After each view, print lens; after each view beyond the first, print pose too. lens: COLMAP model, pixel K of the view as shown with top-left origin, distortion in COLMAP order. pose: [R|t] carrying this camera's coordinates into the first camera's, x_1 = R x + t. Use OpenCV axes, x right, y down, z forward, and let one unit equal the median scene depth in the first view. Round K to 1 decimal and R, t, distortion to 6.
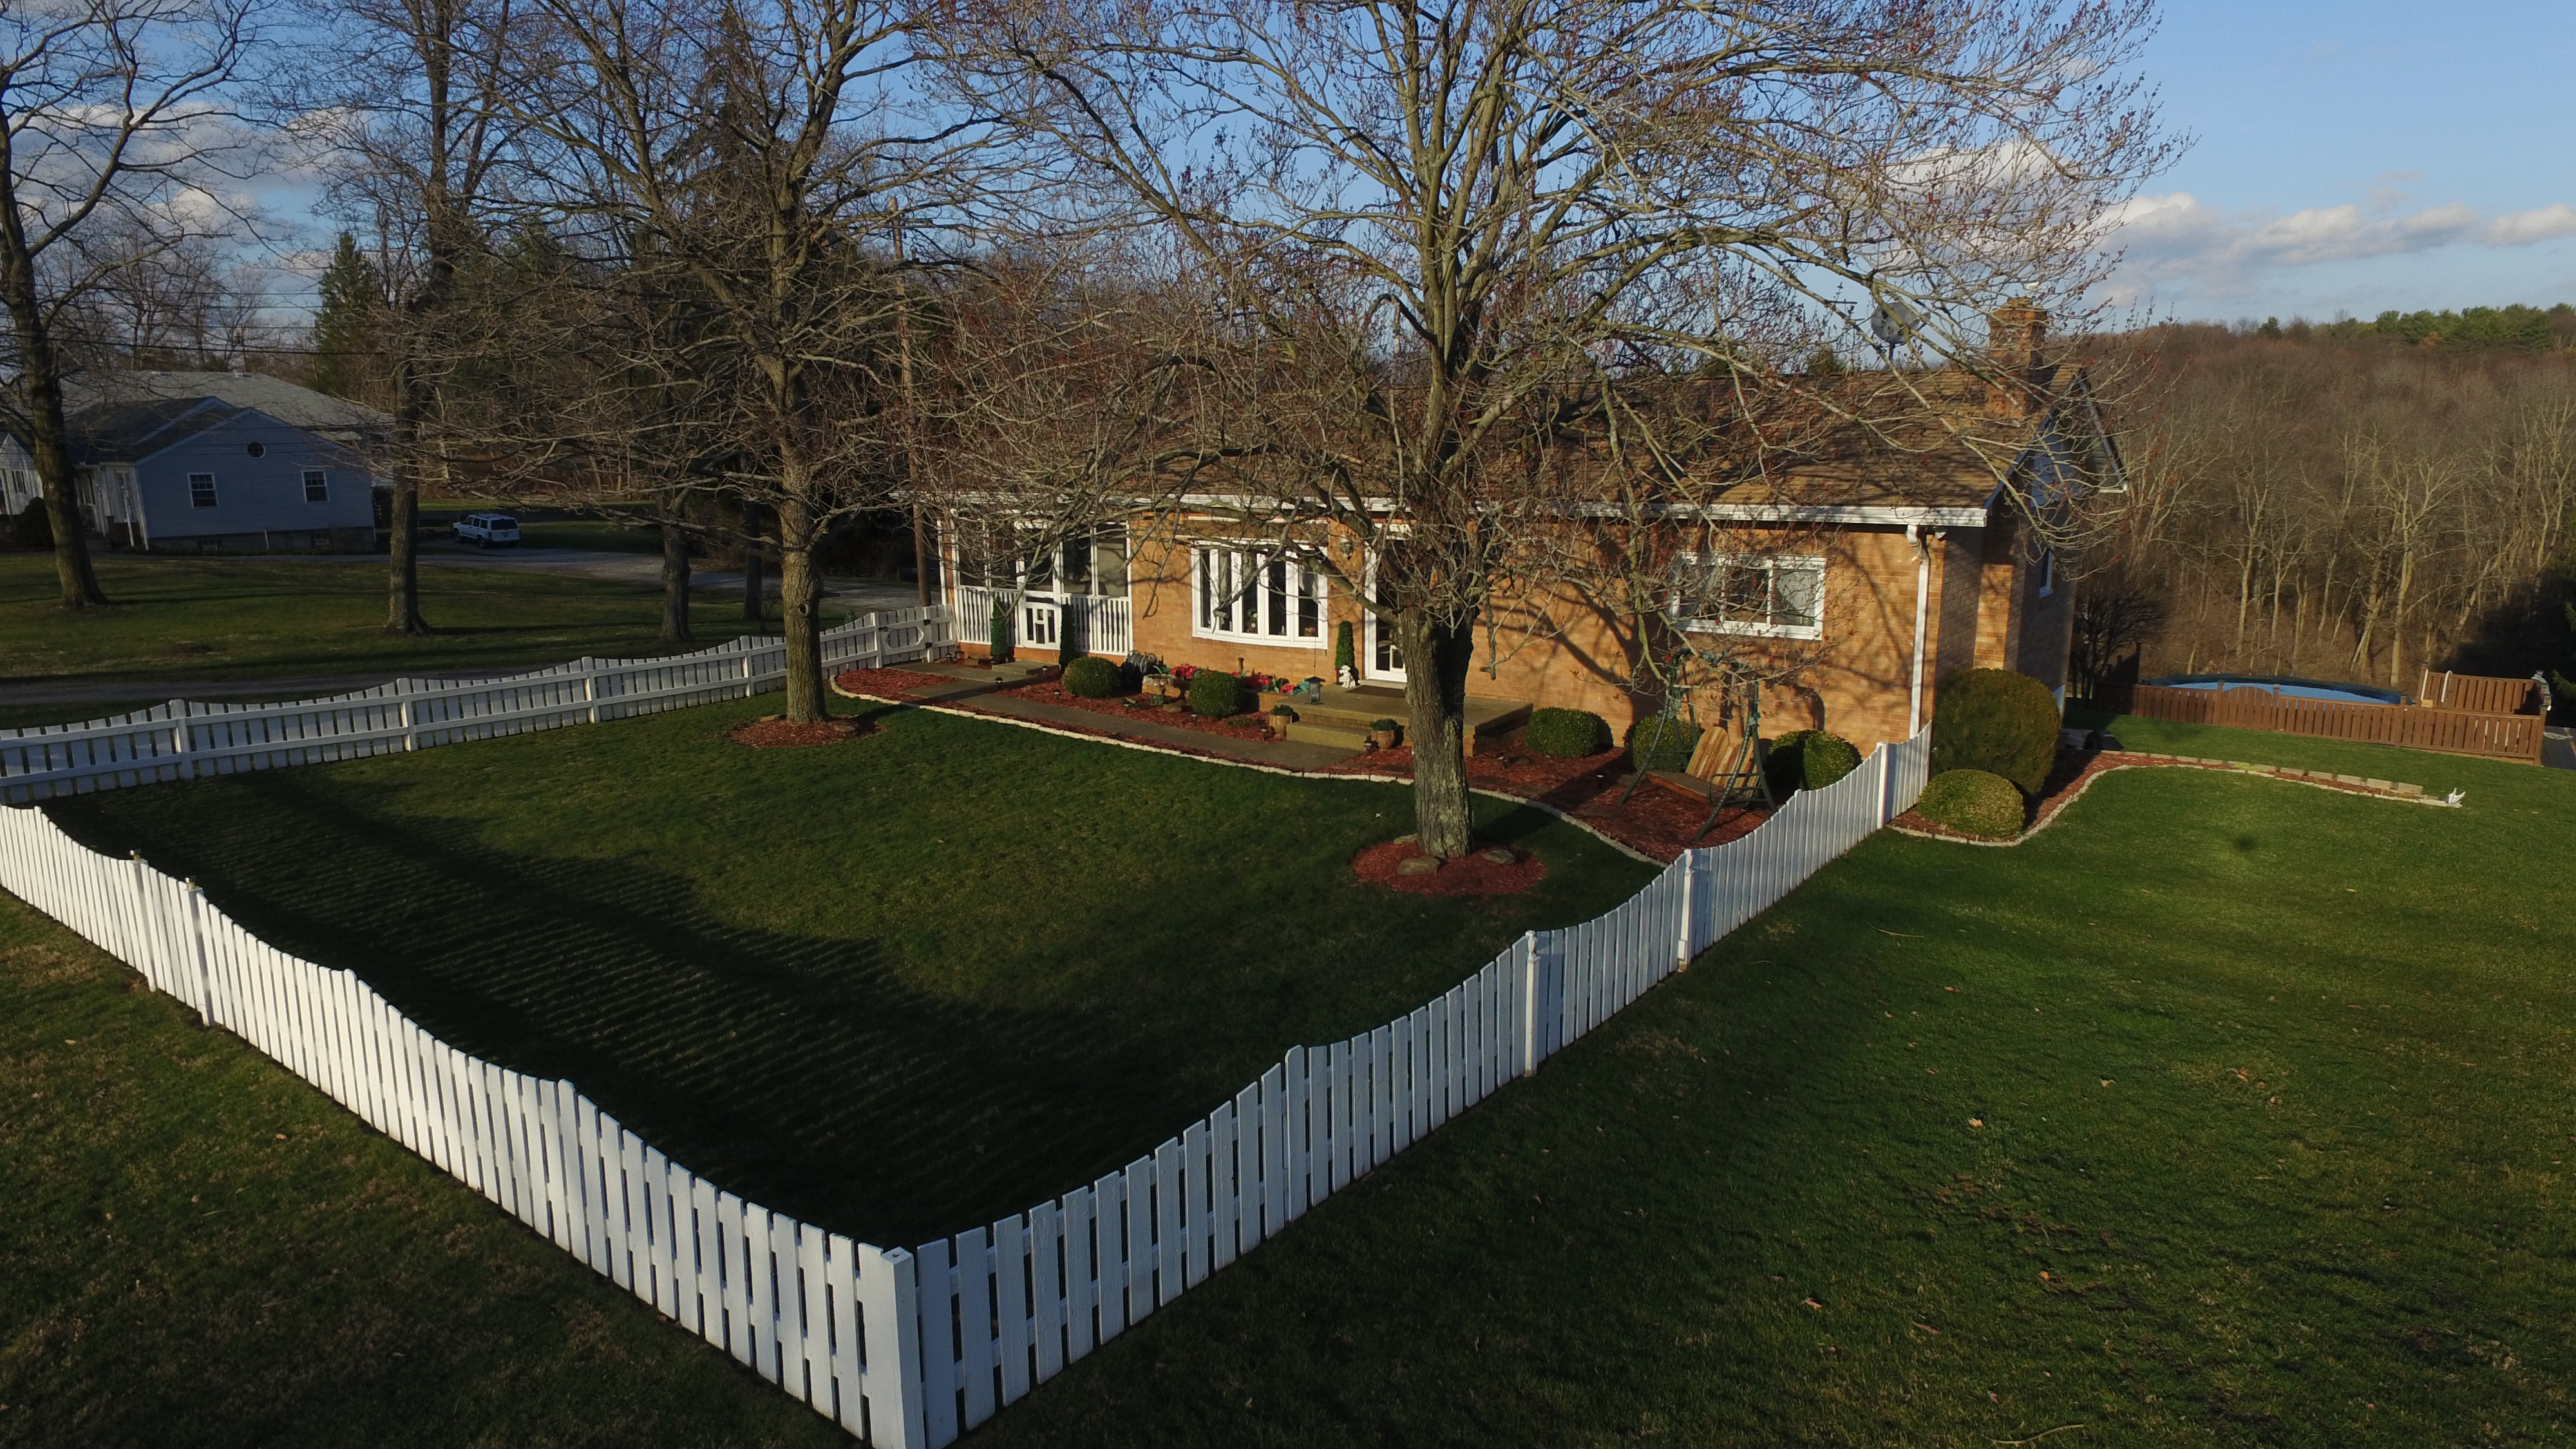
lens RADIAL K [[1497.1, 0, 1278.7], [0, 1497.1, 732.4], [0, 0, 1]] dist [-0.003183, 0.000835]
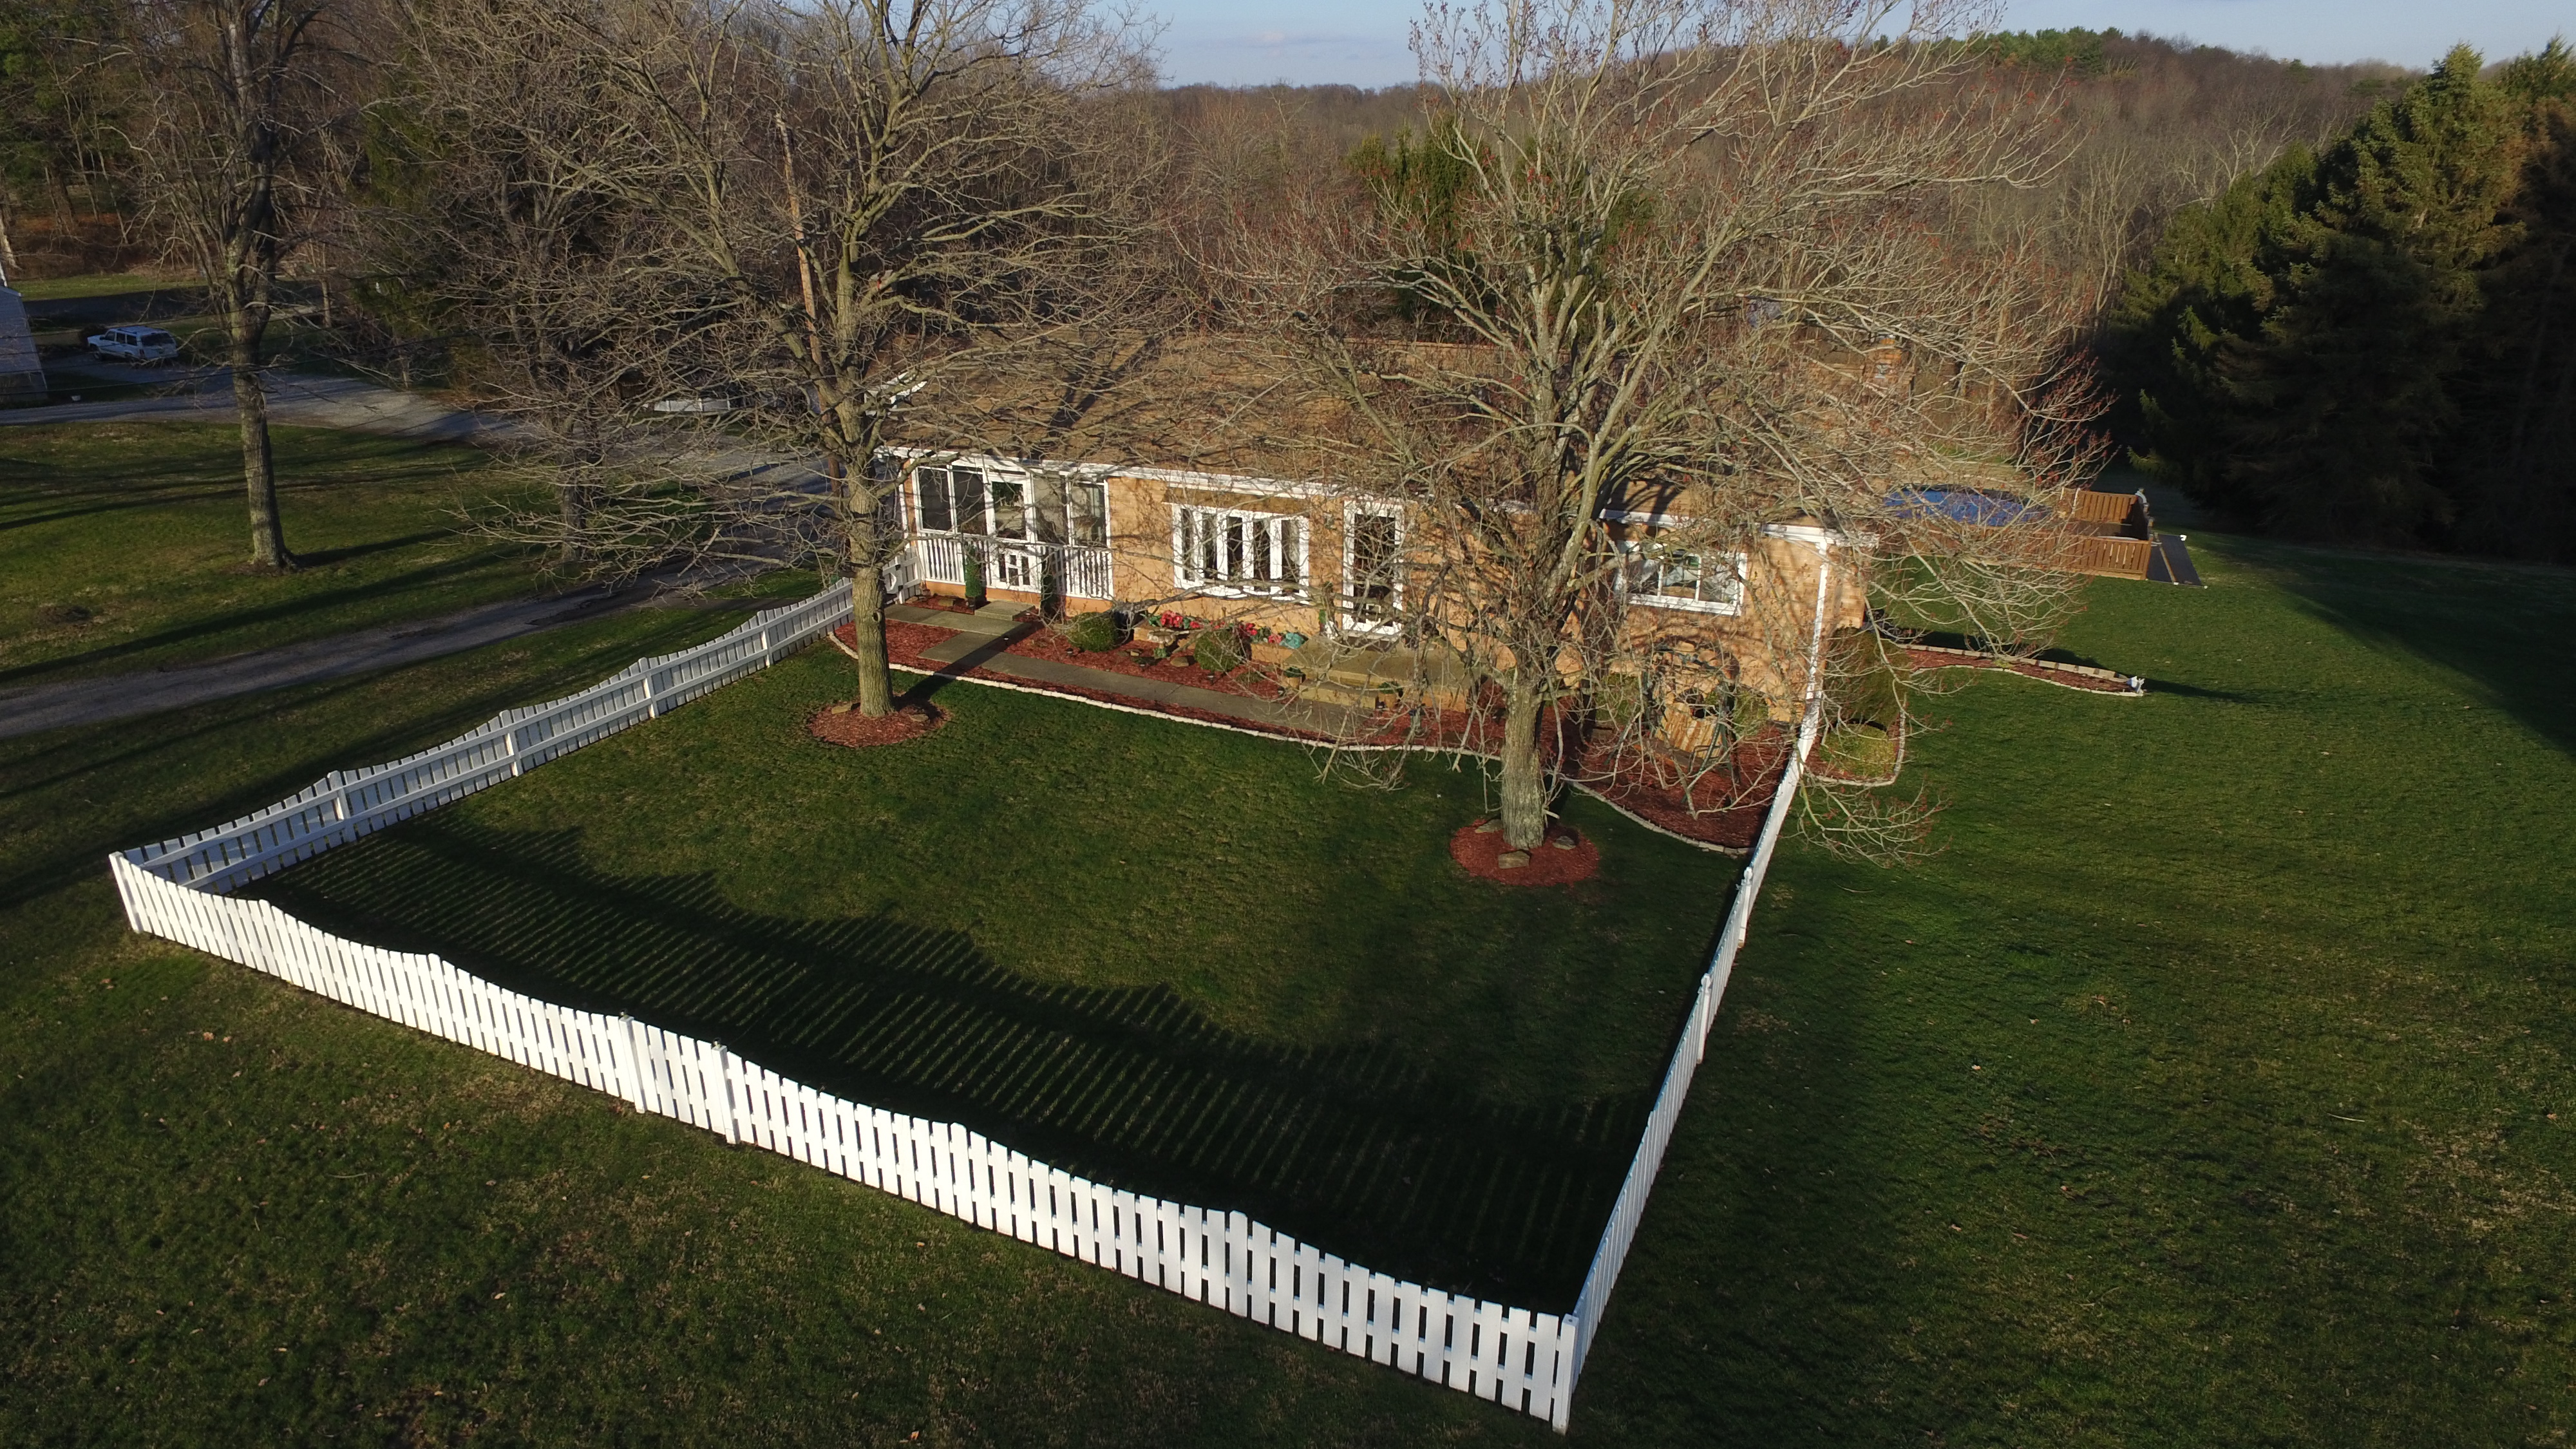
lens RADIAL K [[1497.1, 0, 1278.7], [0, 1497.1, 732.4], [0, 0, 1]] dist [-0.003183, 0.000835]
pose [[0.973433, -0.077458, 0.215473, -0.316281], [0.035304, 0.980563, 0.193001, -0.233576], [-0.226234, -0.180266, 0.957247, -0.162546]]
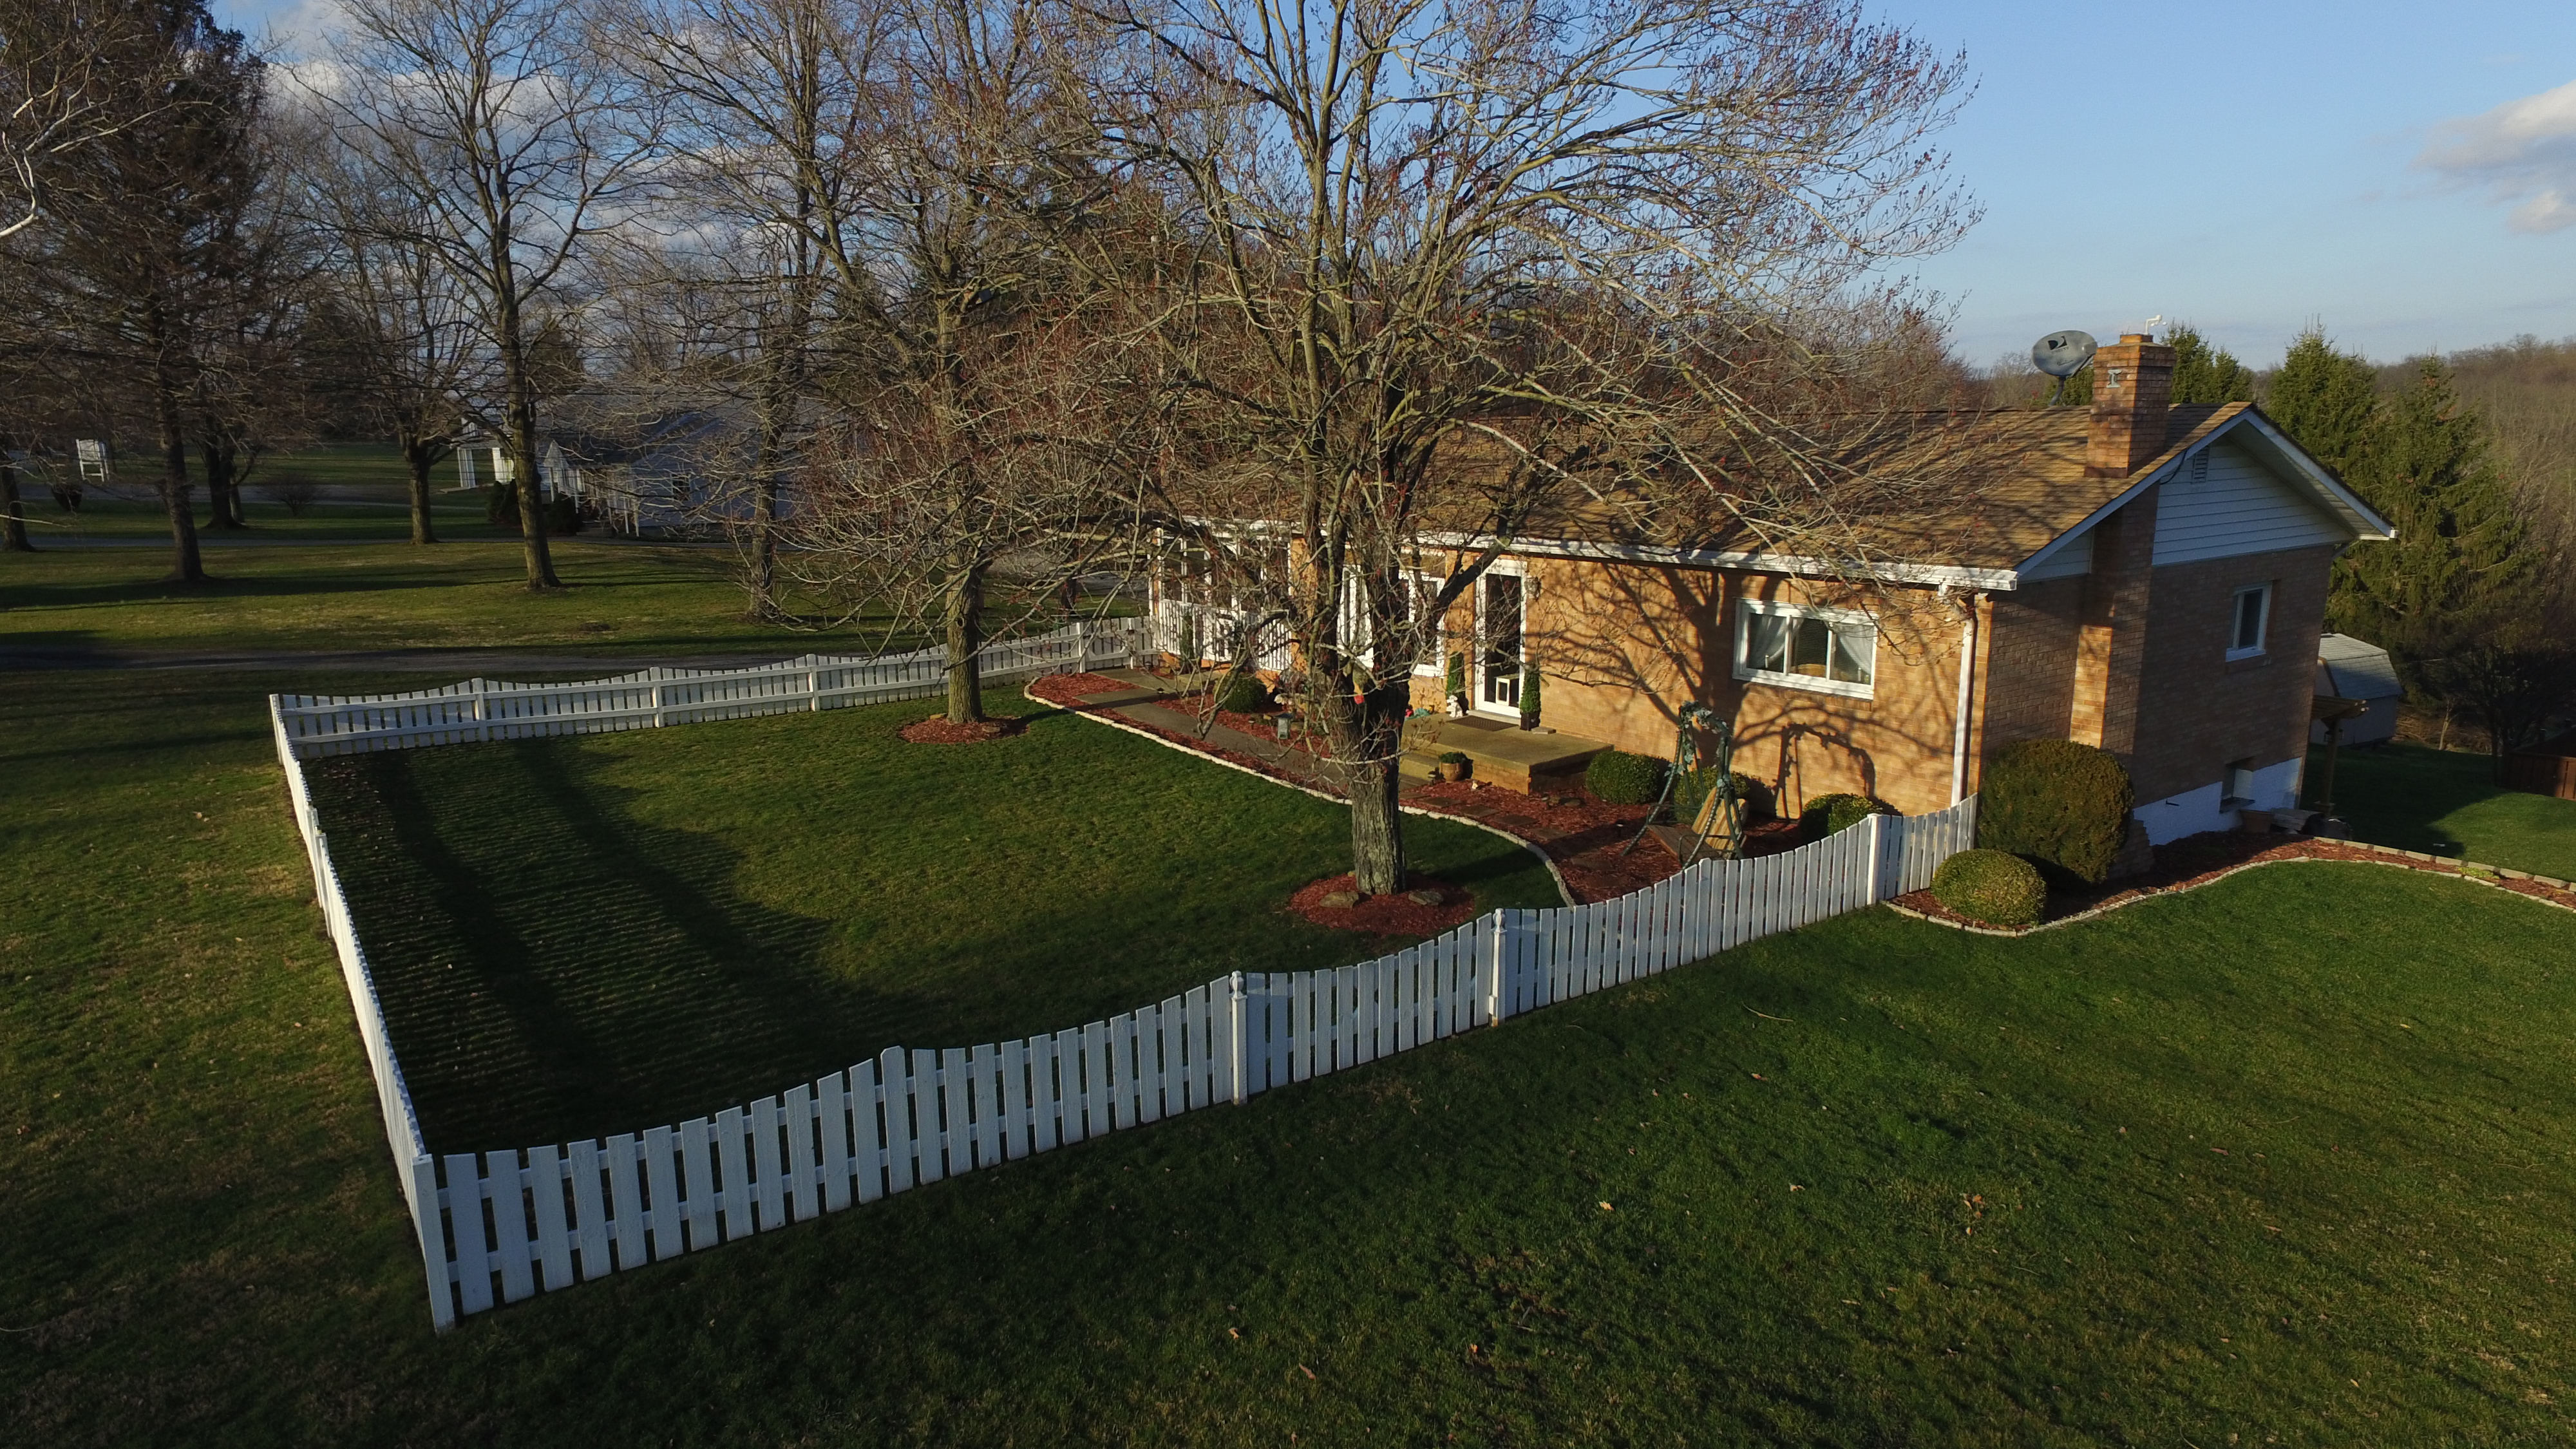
lens RADIAL K [[1517.7, 0, 1288.0], [0, 1517.7, 724.5], [0, 0, 1]] dist [-0.002572, -0.000488]
pose [[0.954722, 0.057634, -0.291862, 0.298576], [-0.057822, 0.998295, 0.007989, -0.033191], [0.291825, 0.009249, 0.956427, -0.027304]]
